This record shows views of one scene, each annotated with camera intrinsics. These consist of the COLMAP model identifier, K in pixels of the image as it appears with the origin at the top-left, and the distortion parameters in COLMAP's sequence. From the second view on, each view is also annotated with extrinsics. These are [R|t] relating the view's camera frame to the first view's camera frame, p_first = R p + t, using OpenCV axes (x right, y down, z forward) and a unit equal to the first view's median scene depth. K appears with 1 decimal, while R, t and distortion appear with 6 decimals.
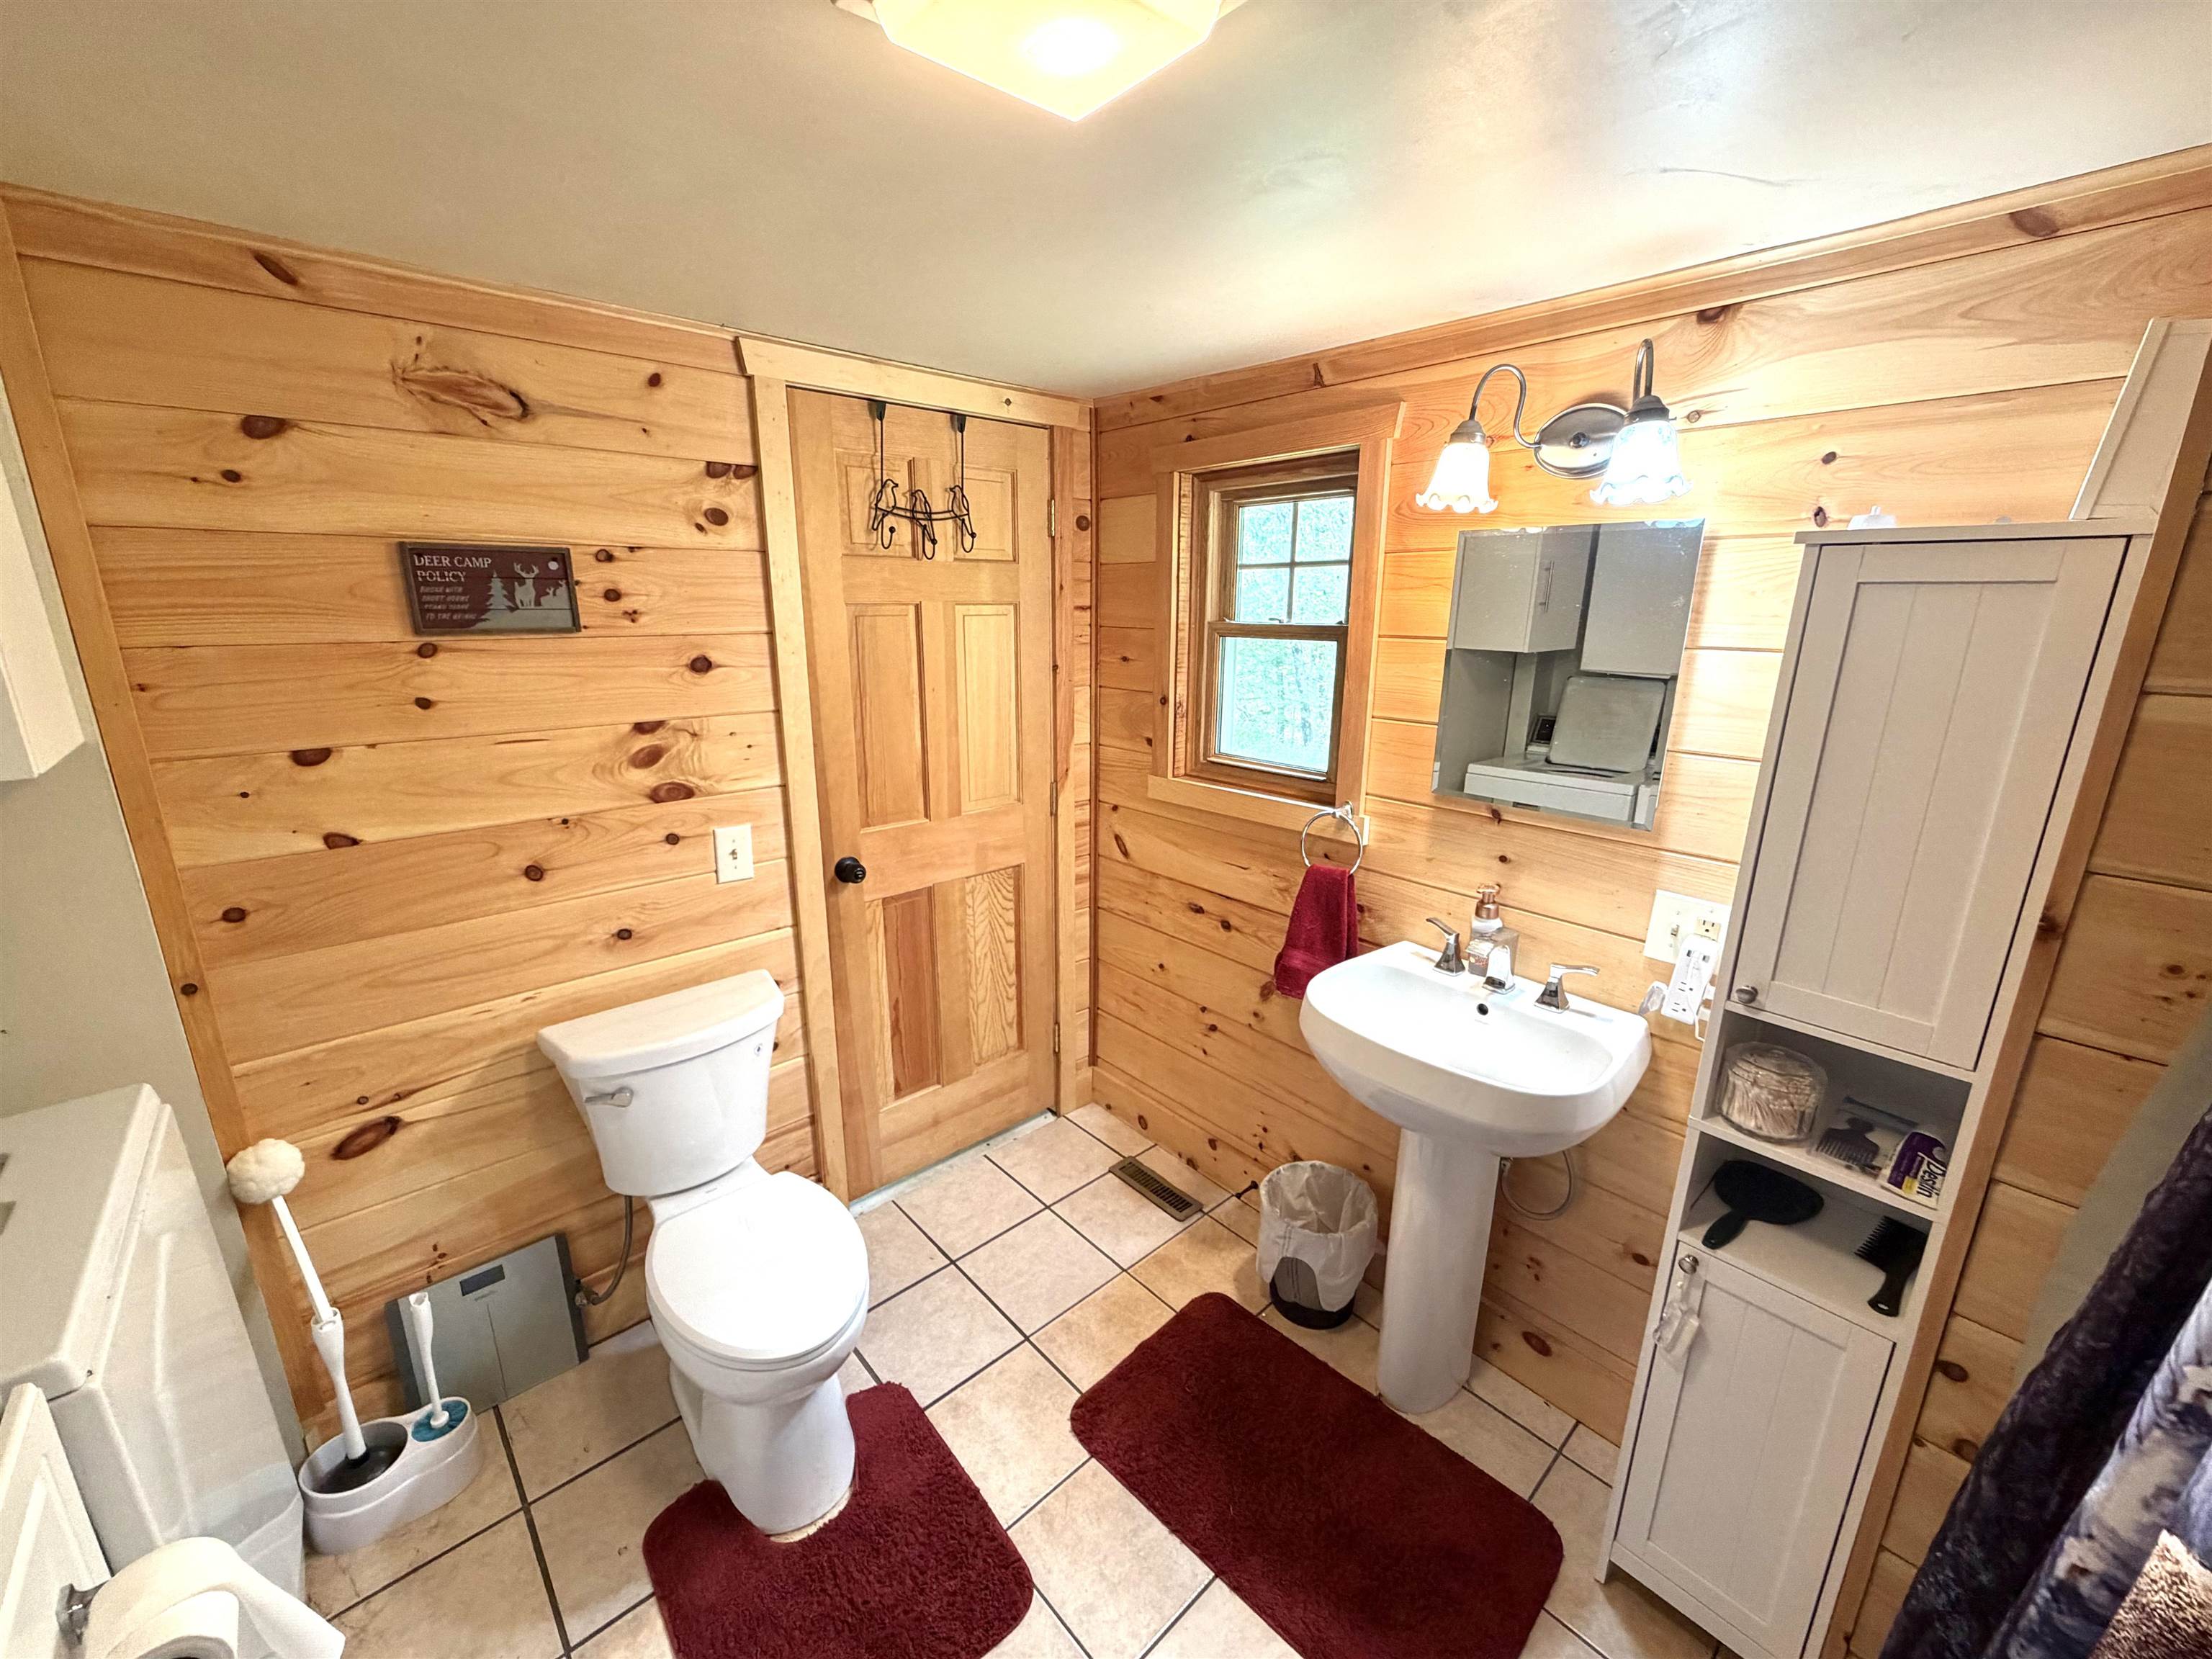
lens RADIAL K [[886.4, 0, 1099.9], [0, 886.4, 837.7], [0, 0, 1]] dist [0.001555, 0.000275]
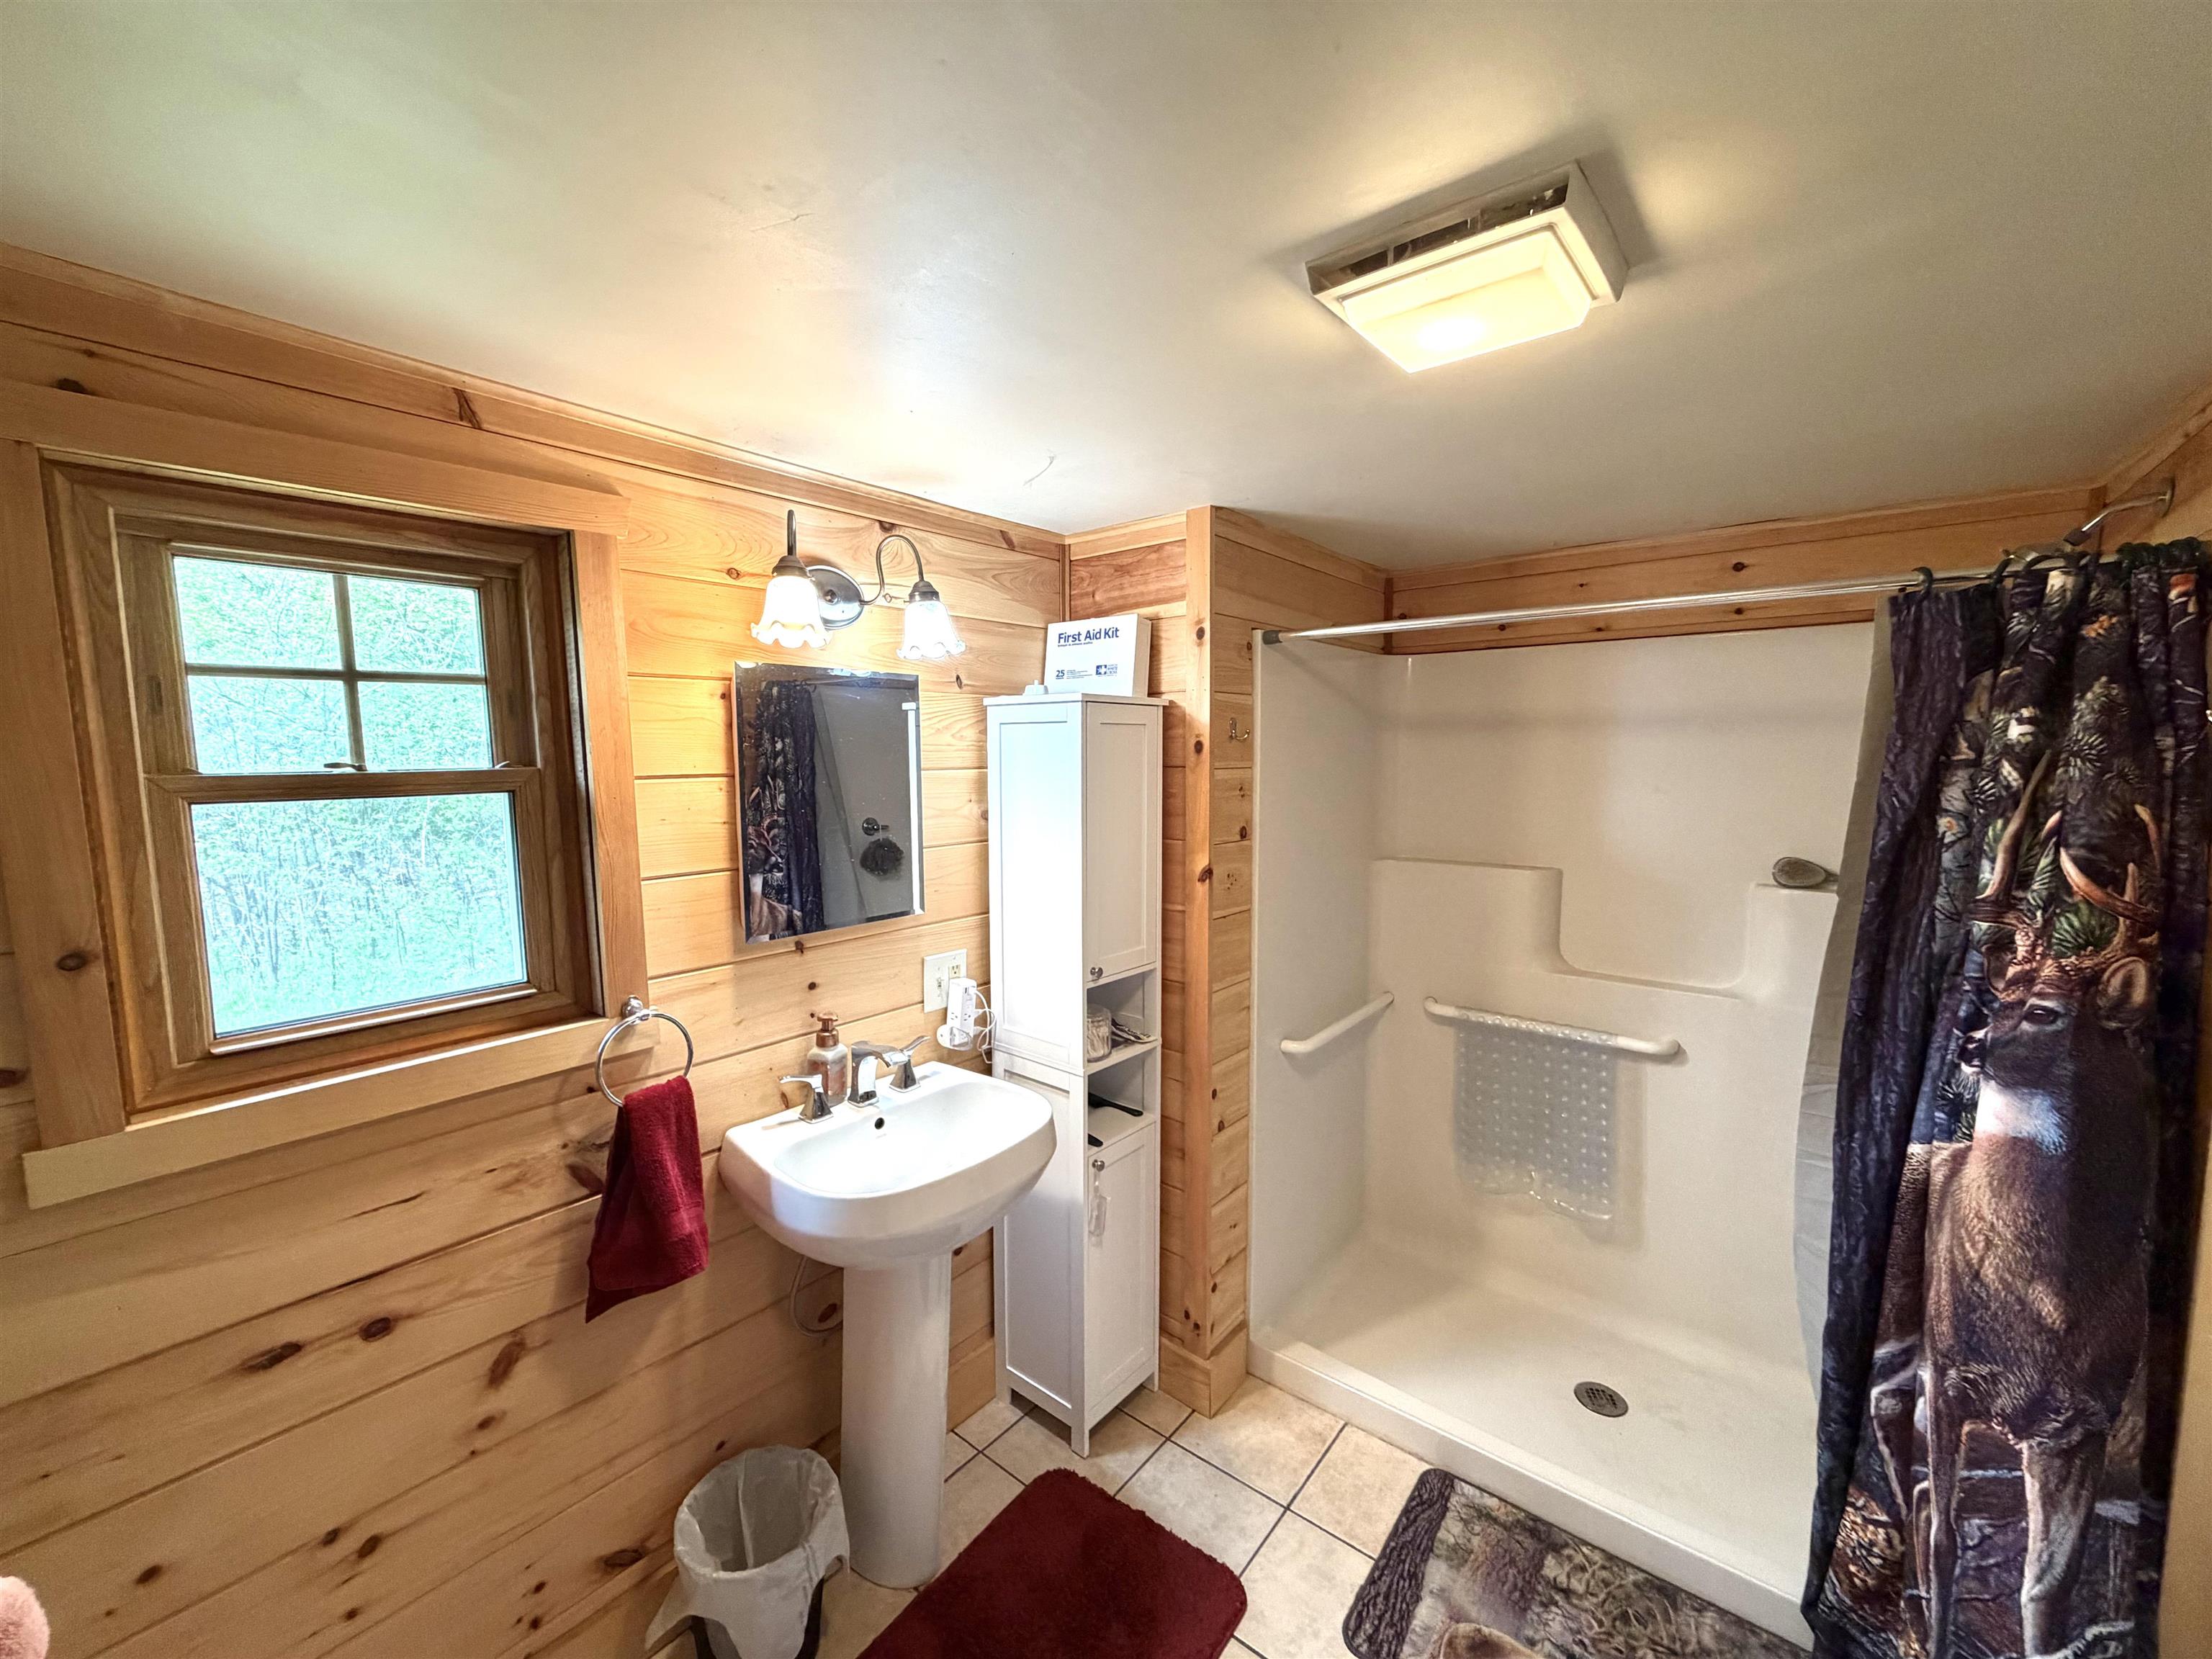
lens RADIAL K [[886.4, 0, 1102.0], [0, 886.4, 833.5], [0, 0, 1]] dist [0.001555, 0.000275]
pose [[-0.151905, -0.099371, 0.983387, -0.464999], [0.264377, 0.954596, 0.137301, -0.158576], [-0.952381, 0.280841, -0.118737, 0.632829]]
